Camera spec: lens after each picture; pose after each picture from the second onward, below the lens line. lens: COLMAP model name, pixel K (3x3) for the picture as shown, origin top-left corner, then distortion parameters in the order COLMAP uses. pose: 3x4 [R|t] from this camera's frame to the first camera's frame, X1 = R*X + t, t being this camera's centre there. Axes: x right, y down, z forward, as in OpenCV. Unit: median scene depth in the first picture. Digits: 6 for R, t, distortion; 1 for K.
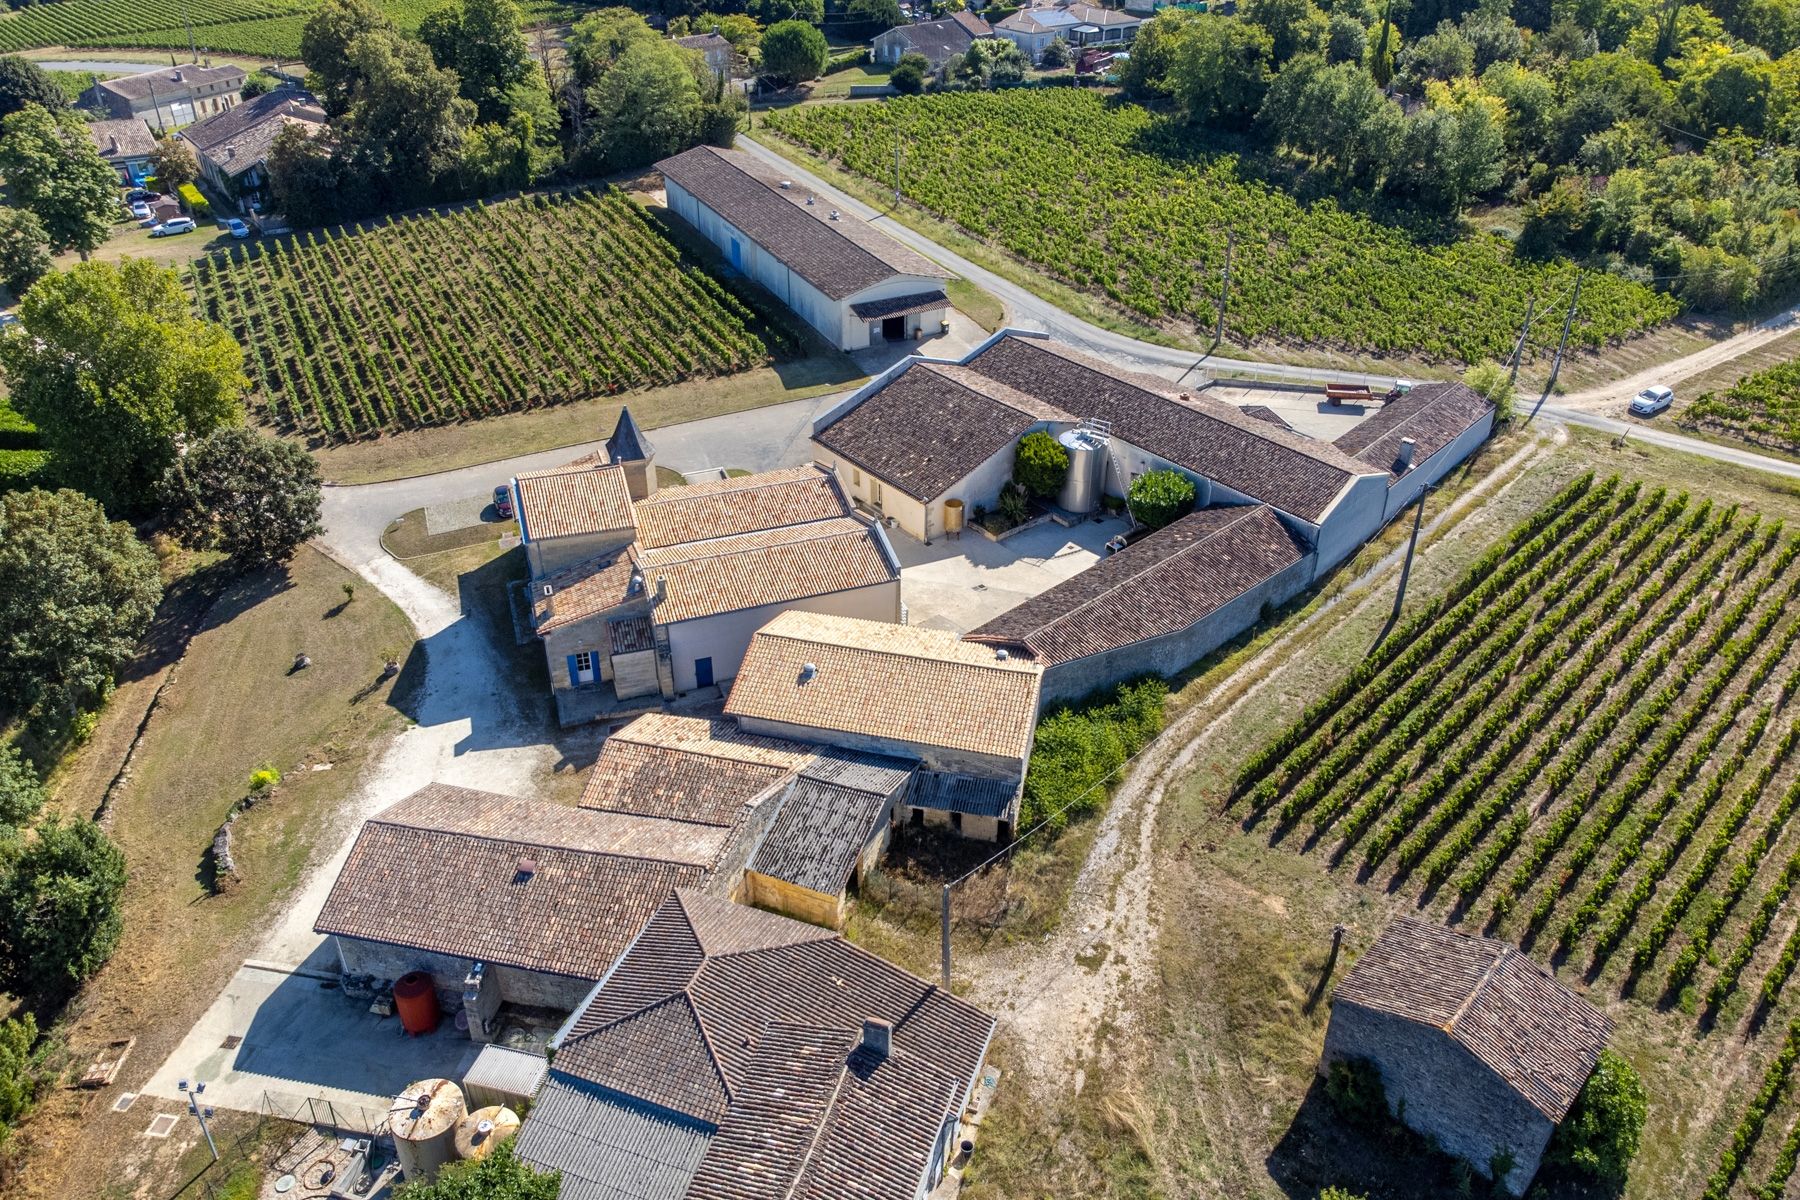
lens RADIAL K [[1484.4, 0, 900.0], [0, 1484.4, 600.0], [0, 0, 1]] dist [0.002254, 0.000503]
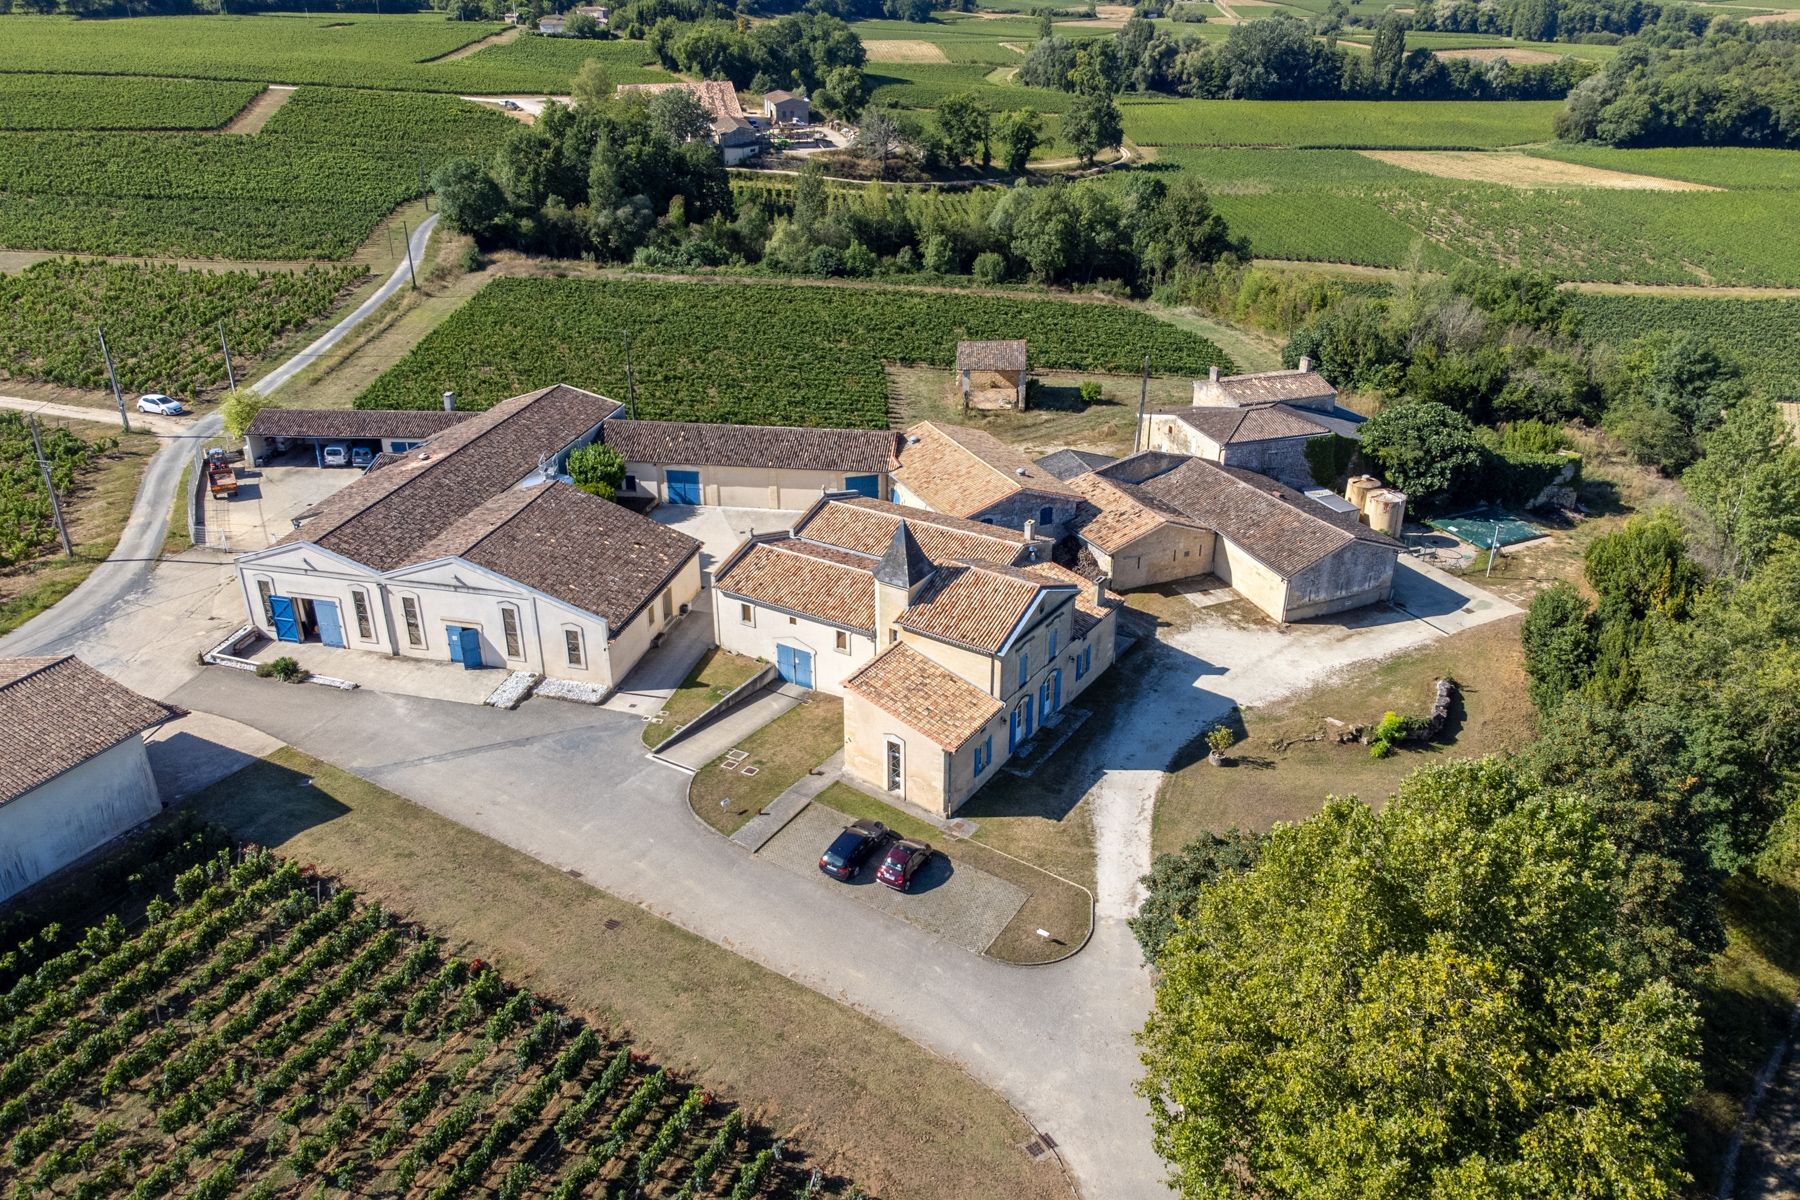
lens RADIAL K [[1350.0, 0, 900.0], [0, 1350.0, 600.0], [0, 0, 1]] dist [0.004289, 0.002423]
pose [[-0.638356, -0.332087, 0.694420, -0.719701], [0.391712, 0.636448, 0.664451, -0.599871], [-0.662618, 0.696169, -0.276198, 1.232142]]
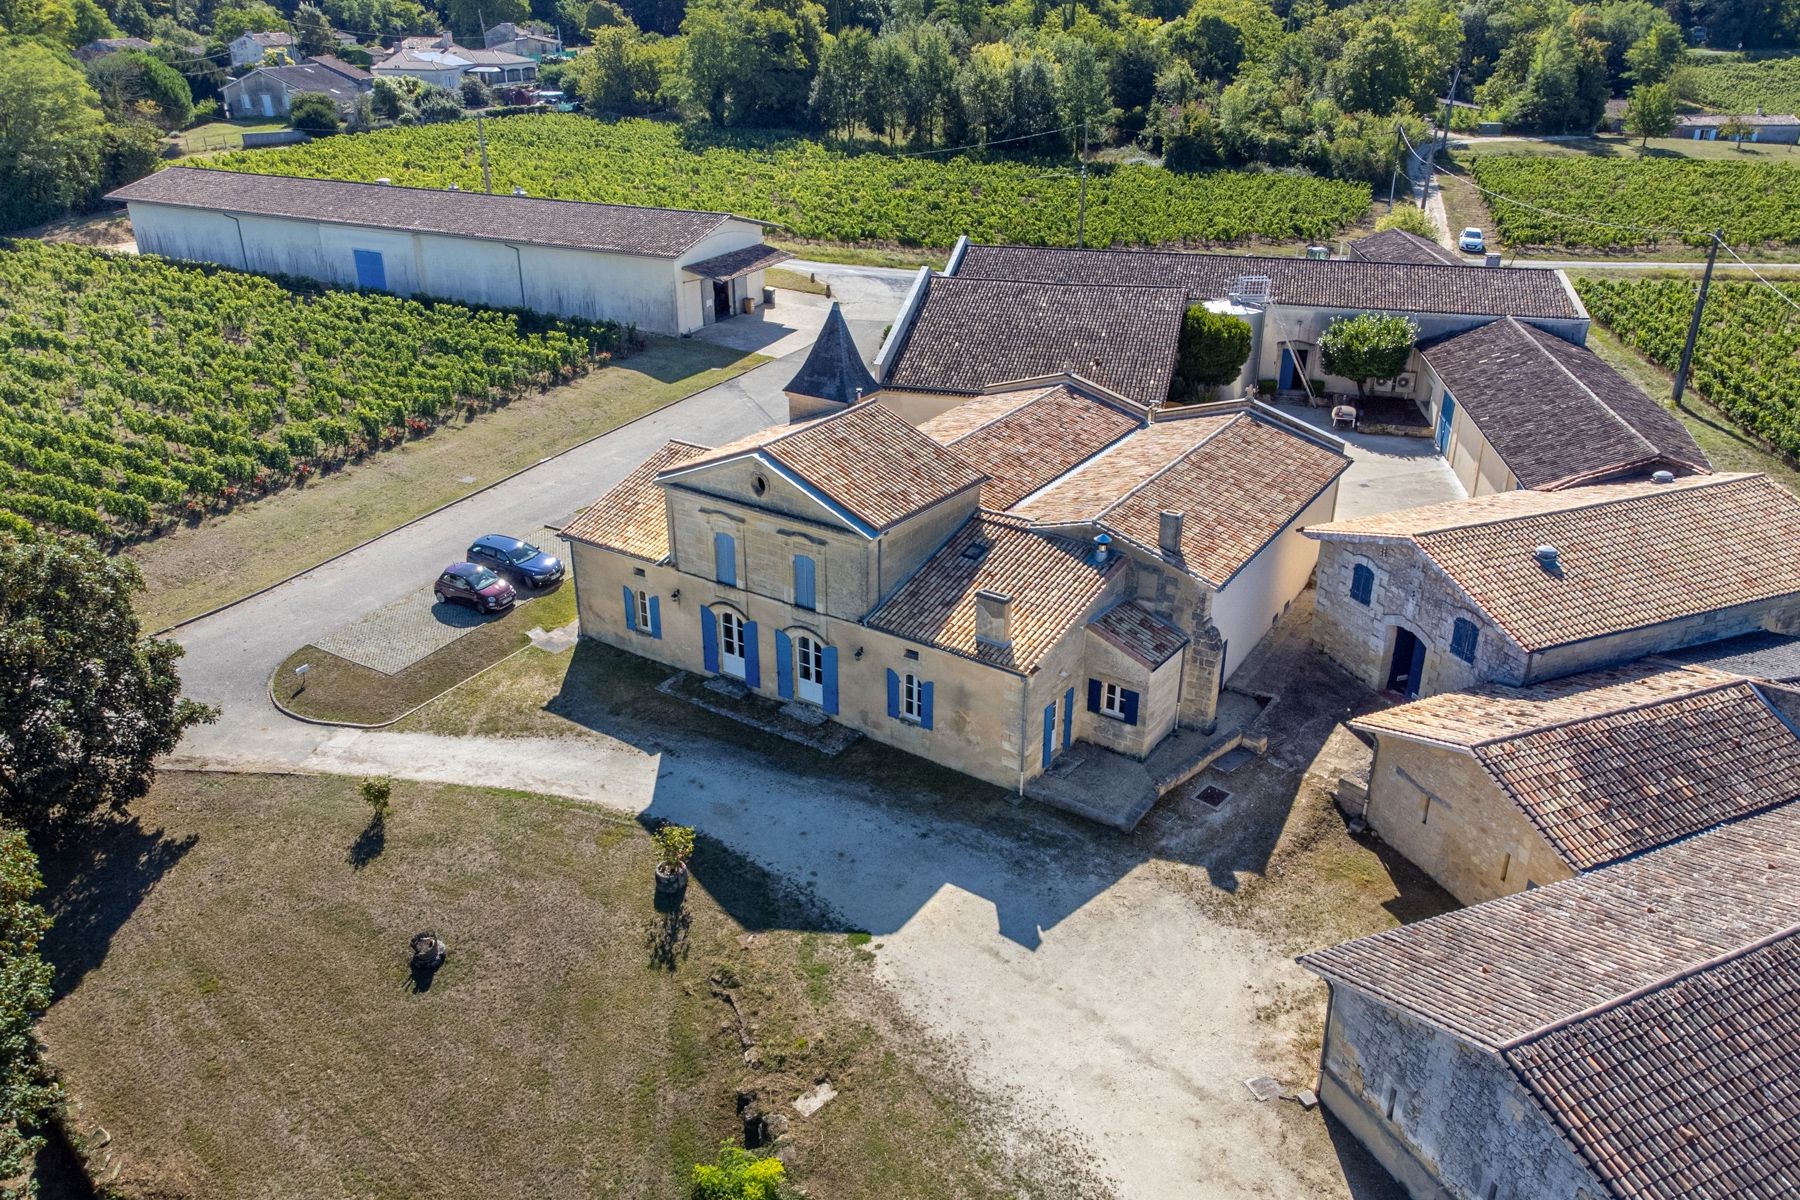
lens RADIAL K [[1350.0, 0, 900.0], [0, 1350.0, 600.0], [0, 0, 1]] dist [0.004289, 0.002423]
pose [[0.783588, -0.251498, 0.568100, -0.490647], [0.303976, 0.952677, 0.002472, -0.016753], [-0.541838, 0.170752, 0.822956, 0.560985]]
